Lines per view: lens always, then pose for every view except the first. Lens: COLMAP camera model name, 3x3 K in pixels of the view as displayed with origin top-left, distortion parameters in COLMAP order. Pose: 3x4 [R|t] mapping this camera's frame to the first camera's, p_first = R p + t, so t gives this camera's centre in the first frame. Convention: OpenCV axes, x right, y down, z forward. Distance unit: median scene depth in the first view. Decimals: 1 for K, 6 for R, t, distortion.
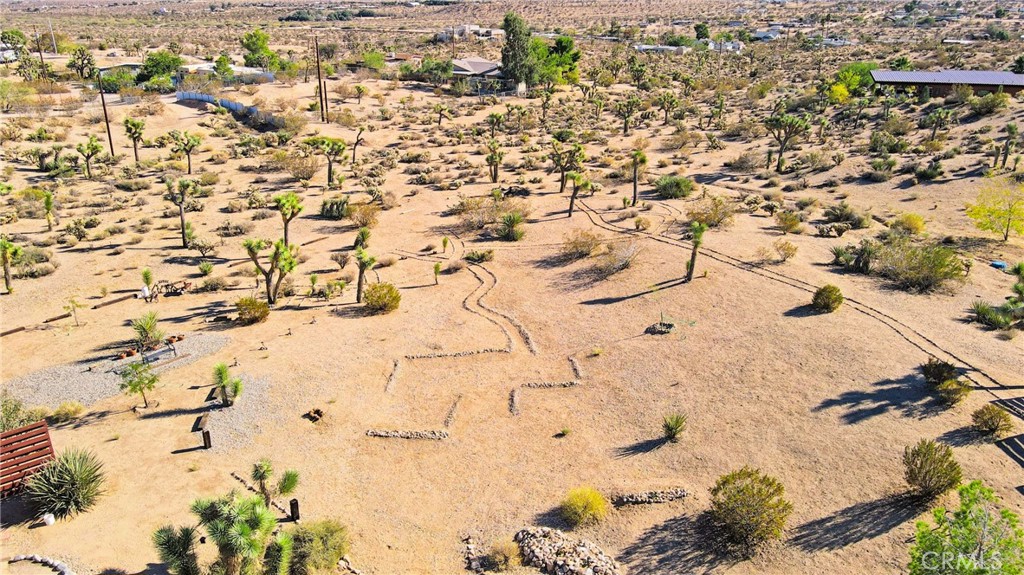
lens RADIAL K [[754.2, 0, 507.6], [0, 754.2, 281.7], [0, 0, 1]] dist [0.007888, 0.017299]
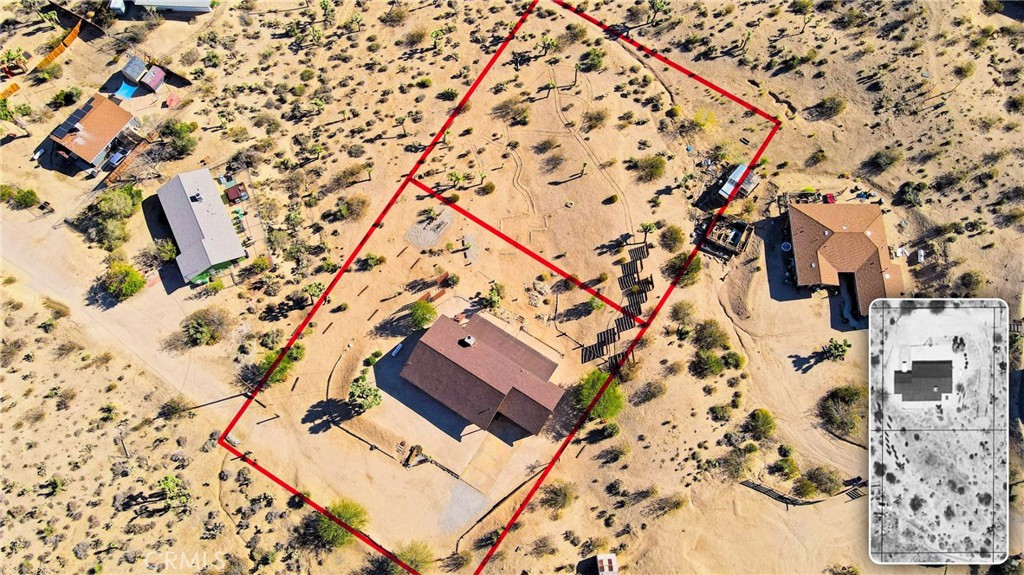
lens RADIAL K [[754.2, 0, 521.1], [0, 754.2, 284.7], [0, 0, 1]] dist [0.007888, 0.017299]
pose [[0.999084, -0.038631, 0.018423, -0.041878], [0.011696, 0.660496, 0.750739, -0.892344], [-0.041170, -0.749835, 0.660342, -0.627556]]
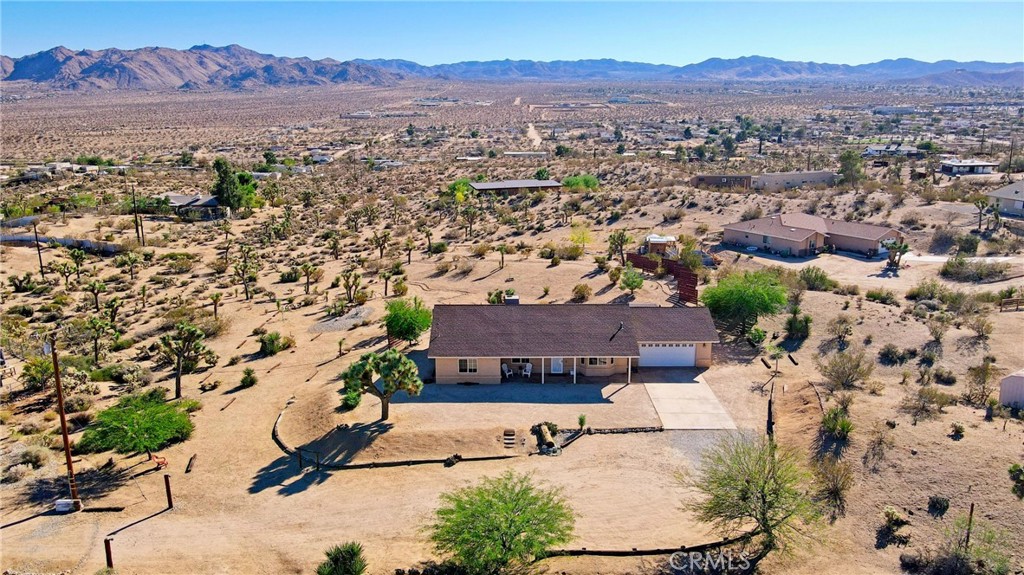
lens RADIAL K [[754.2, 0, 505.4], [0, 754.2, 286.1], [0, 0, 1]] dist [0.007888, 0.017299]
pose [[0.821681, -0.138078, 0.552969, -0.485023], [0.215736, 0.973370, -0.077519, 0.106267], [-0.527539, 0.182991, 0.829588, -0.459889]]
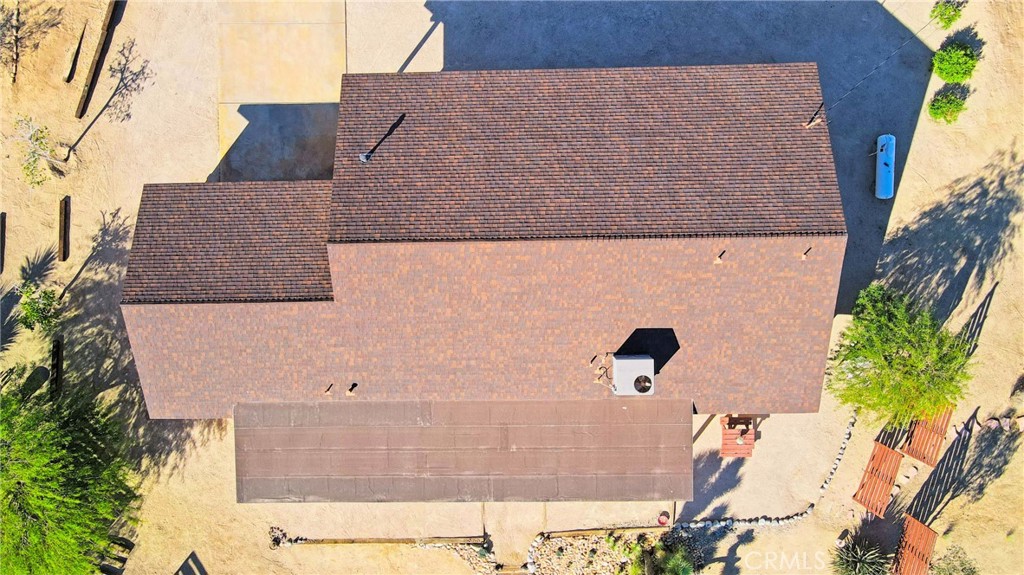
lens RADIAL K [[754.2, 0, 497.2], [0, 754.2, 277.5], [0, 0, 1]] dist [0.007888, 0.017299]
pose [[-0.806824, 0.588721, 0.049427, -0.100070], [-0.180553, -0.325371, 0.928189, -0.142041], [0.562526, 0.739961, 0.368812, -0.035646]]
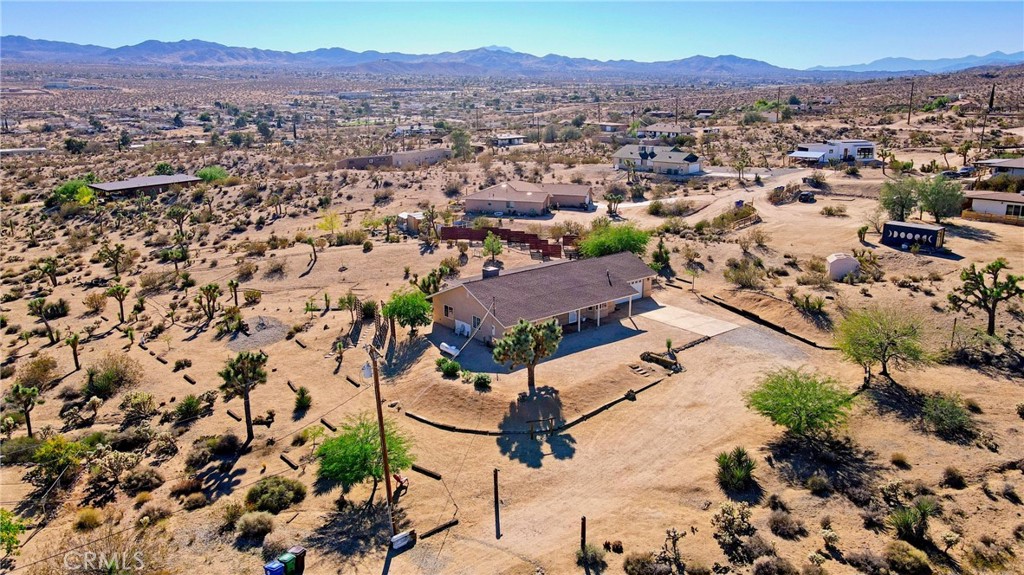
lens RADIAL K [[754.2, 0, 507.0], [0, 754.2, 289.5], [0, 0, 1]] dist [0.007888, 0.017299]
pose [[0.276823, -0.253668, 0.926834, -0.785392], [0.364358, 0.920210, 0.143030, -0.015442], [-0.889164, 0.298105, 0.347162, -0.159405]]
